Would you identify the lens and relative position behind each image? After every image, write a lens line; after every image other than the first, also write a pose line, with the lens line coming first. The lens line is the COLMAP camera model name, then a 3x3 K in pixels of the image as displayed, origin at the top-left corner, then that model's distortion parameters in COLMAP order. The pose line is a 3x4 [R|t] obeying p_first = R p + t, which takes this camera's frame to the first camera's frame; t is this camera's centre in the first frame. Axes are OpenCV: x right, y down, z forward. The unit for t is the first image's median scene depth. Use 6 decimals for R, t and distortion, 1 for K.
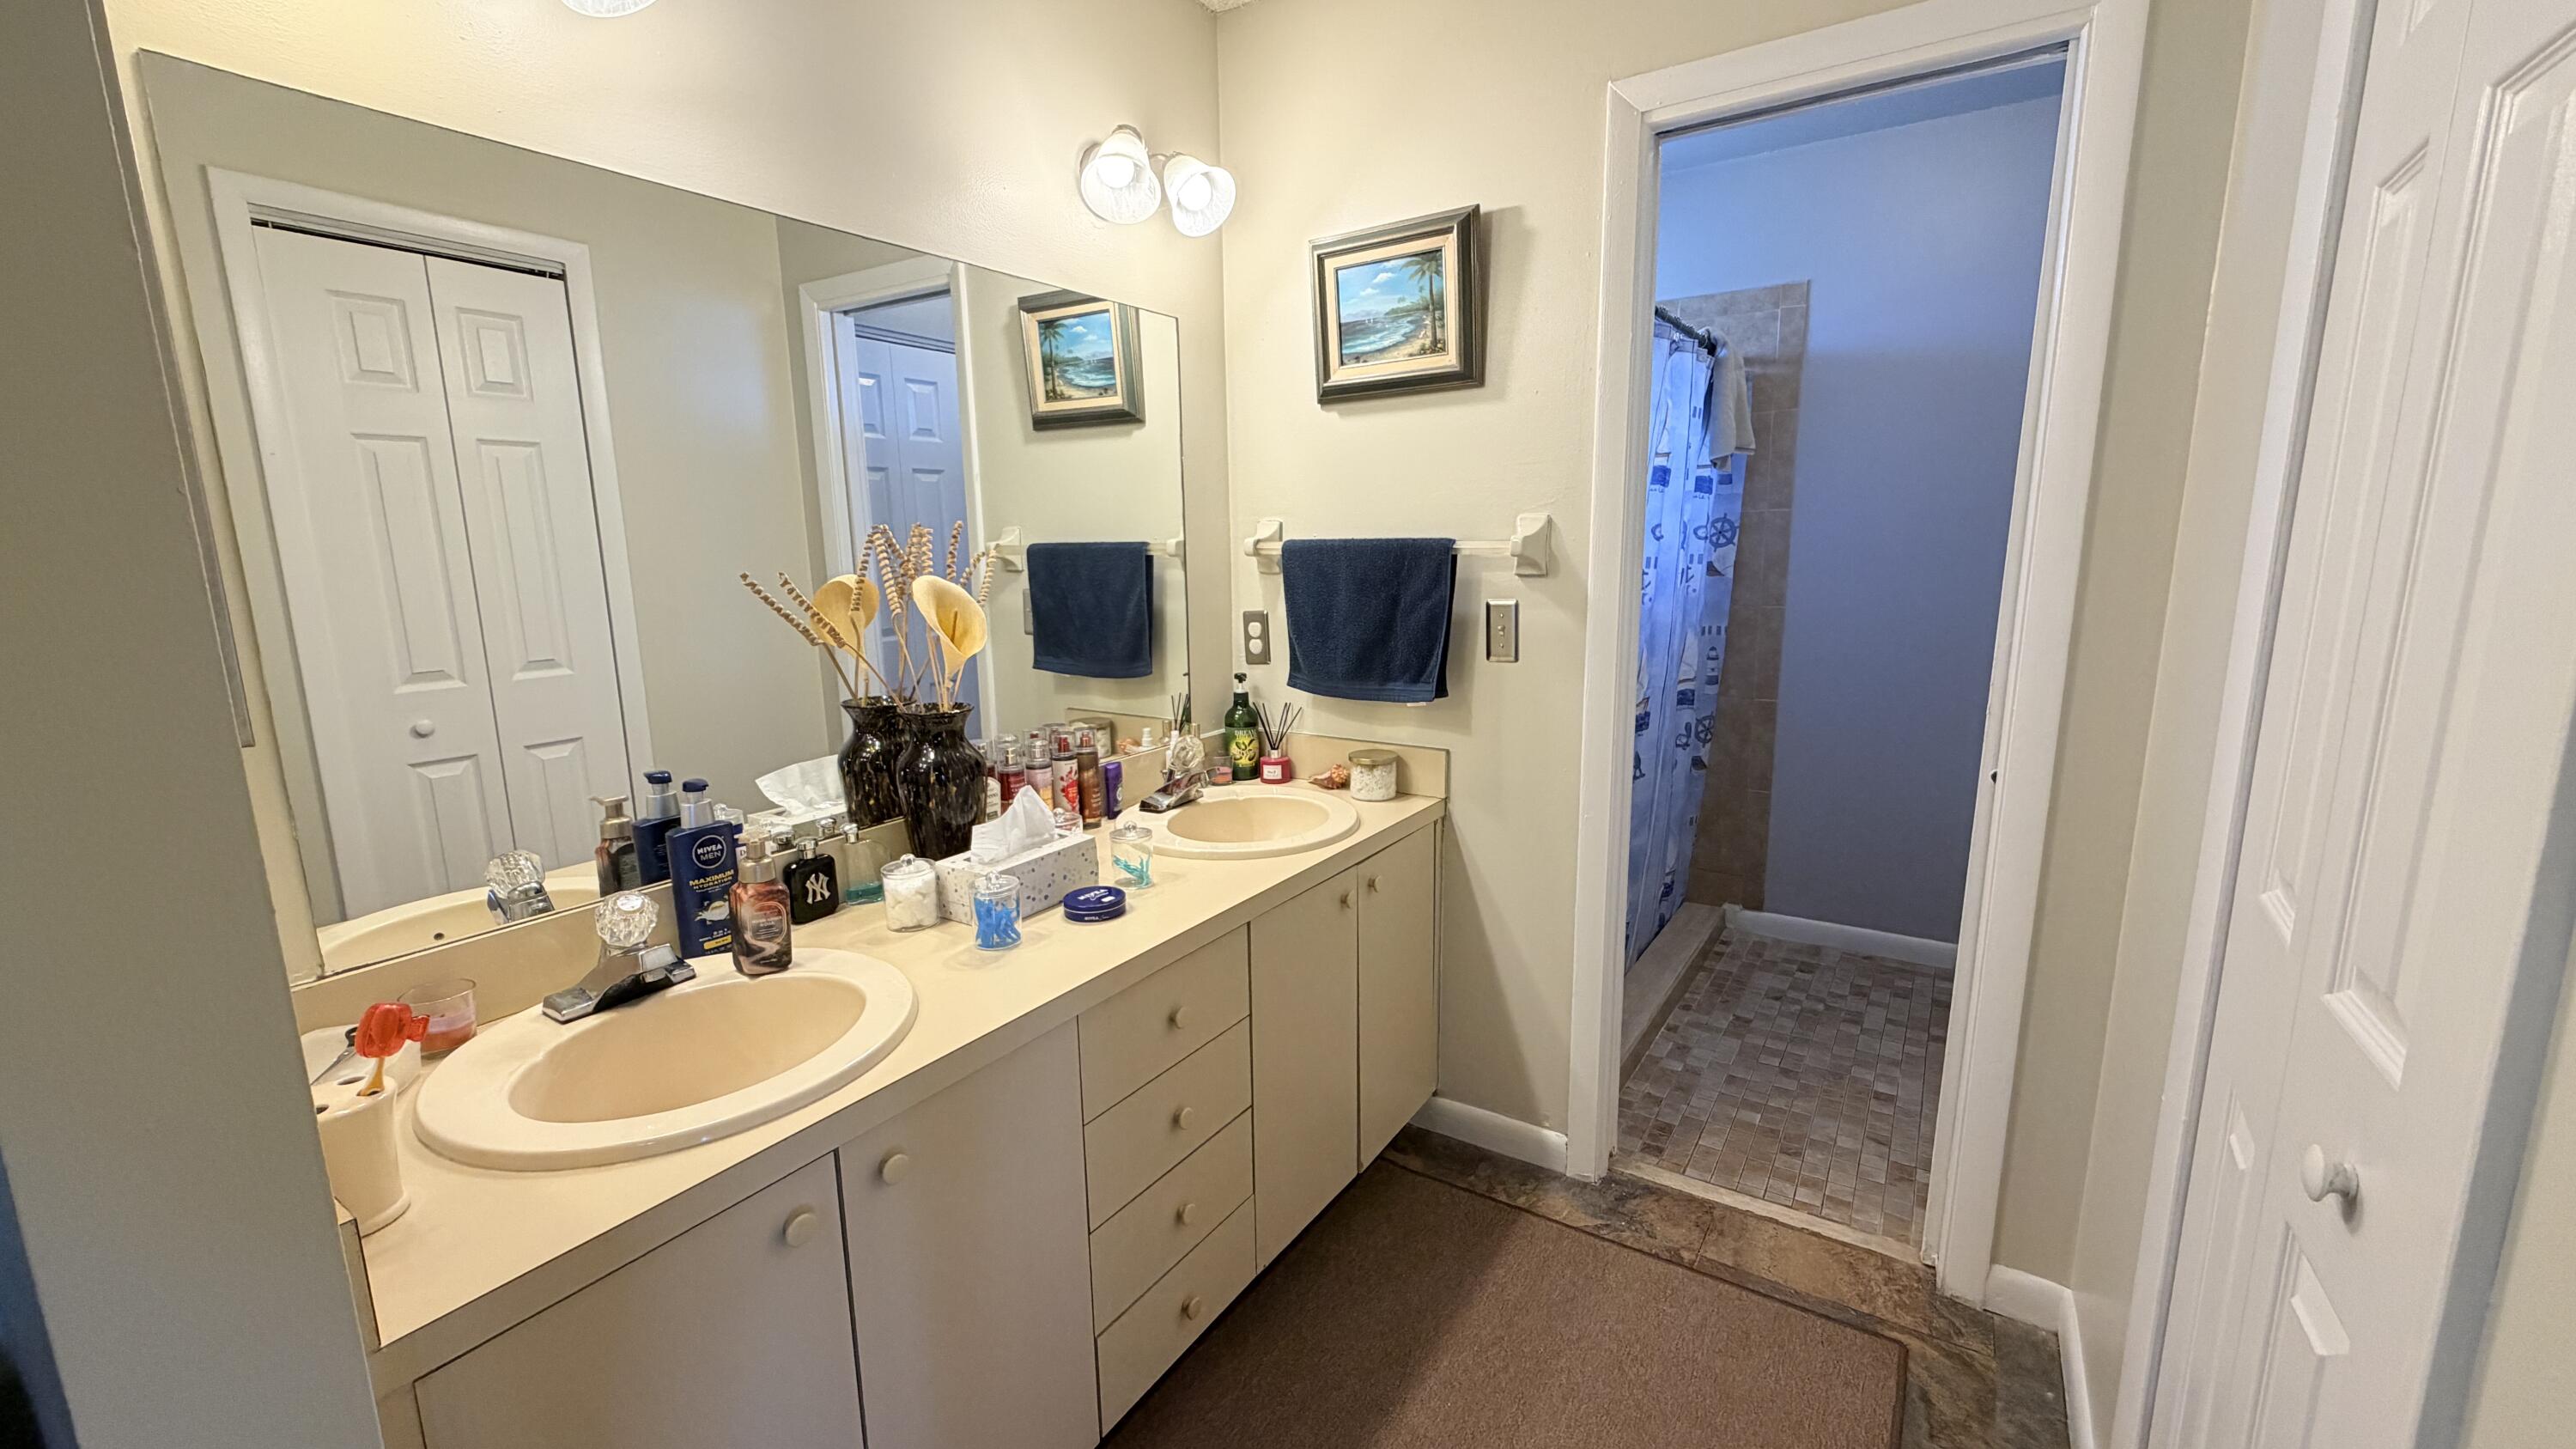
lens RADIAL K [[1023.8, 0, 1278.8], [0, 1023.8, 728.4], [0, 0, 1]] dist [-0.001154, -0.000170]
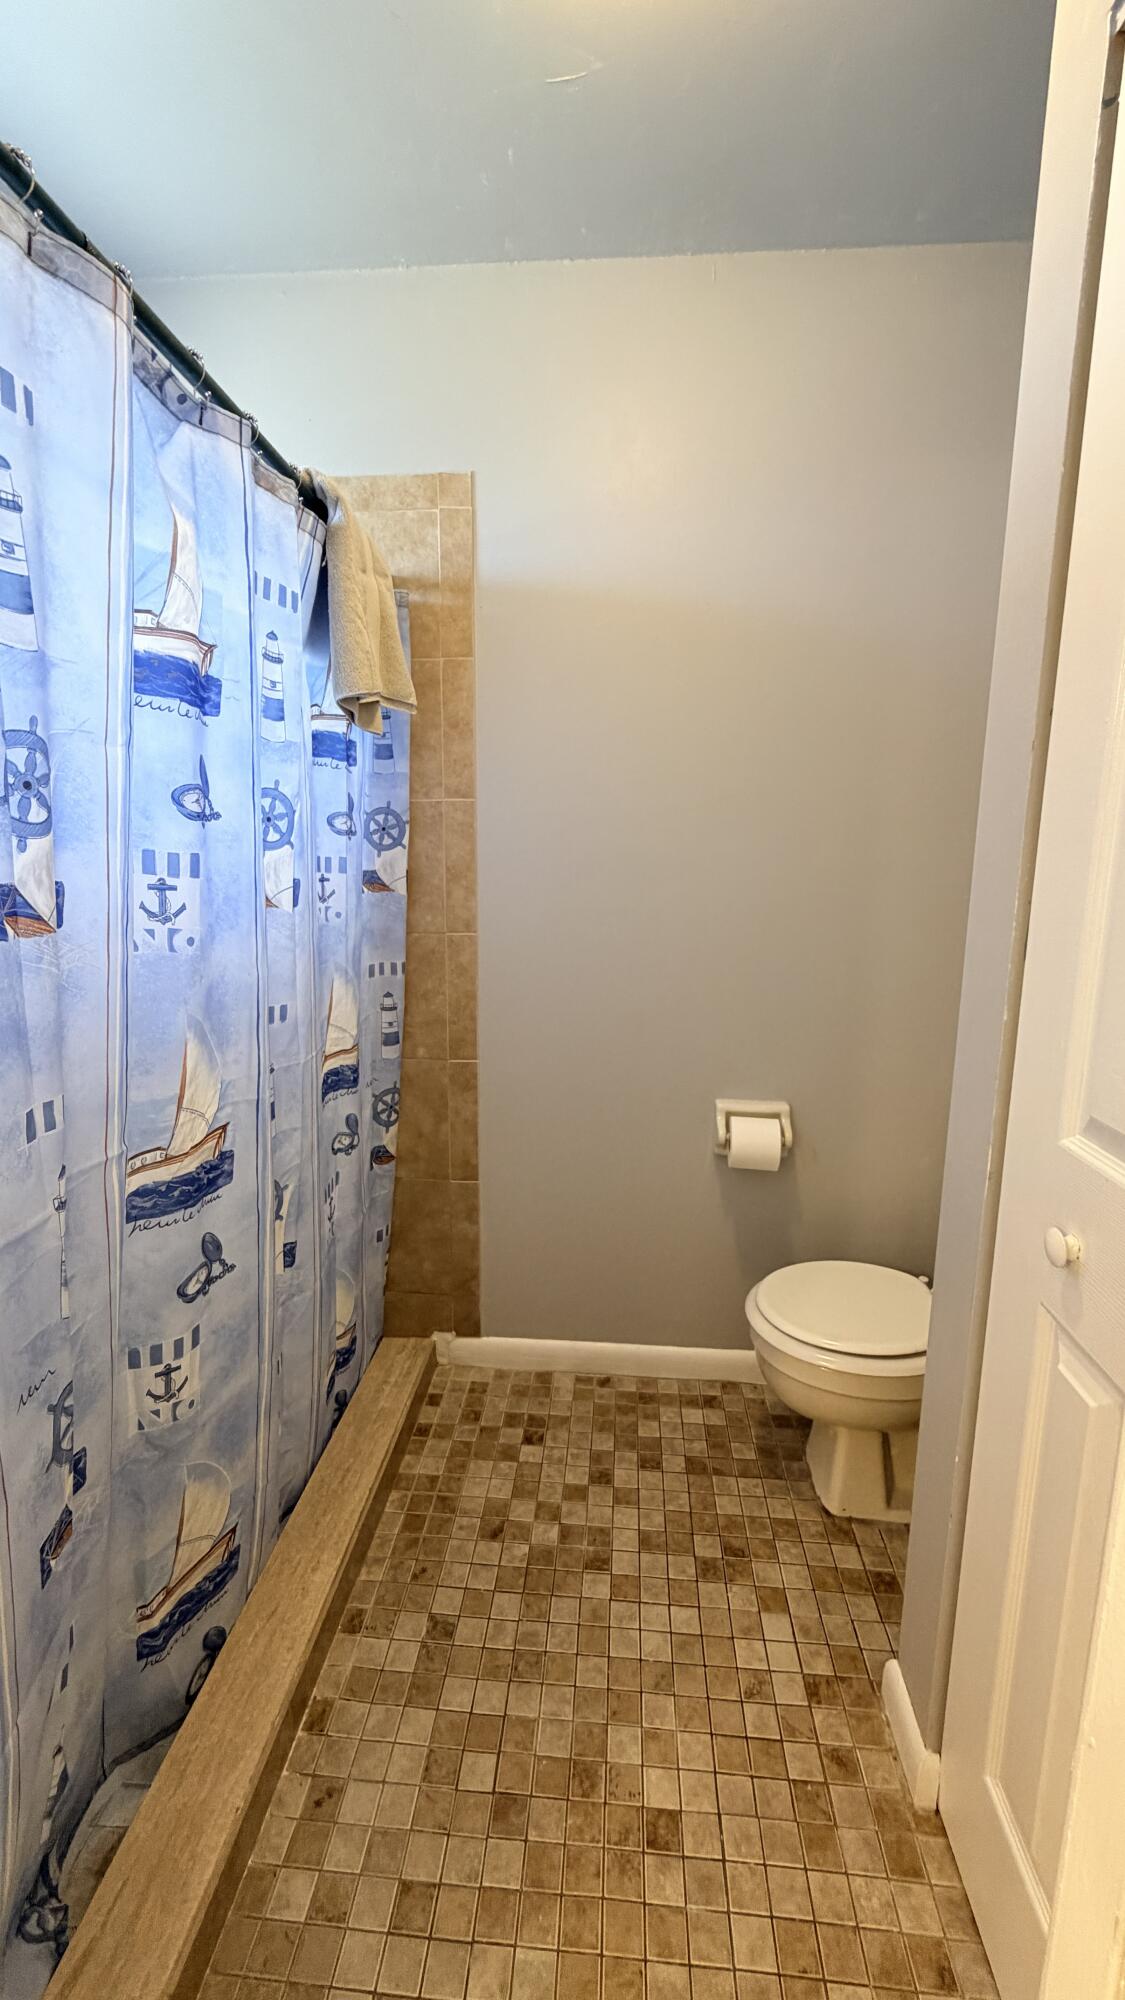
lens RADIAL K [[794.8, 0, 562.5], [0, 794.8, 1000.0], [0, 0, 1]] dist [-0.001154, -0.000170]
pose [[0.872683, -0.061242, 0.484432, 0.275115], [0.065572, 0.997816, 0.008019, -0.073676], [-0.483865, 0.024767, 0.874792, 0.483241]]
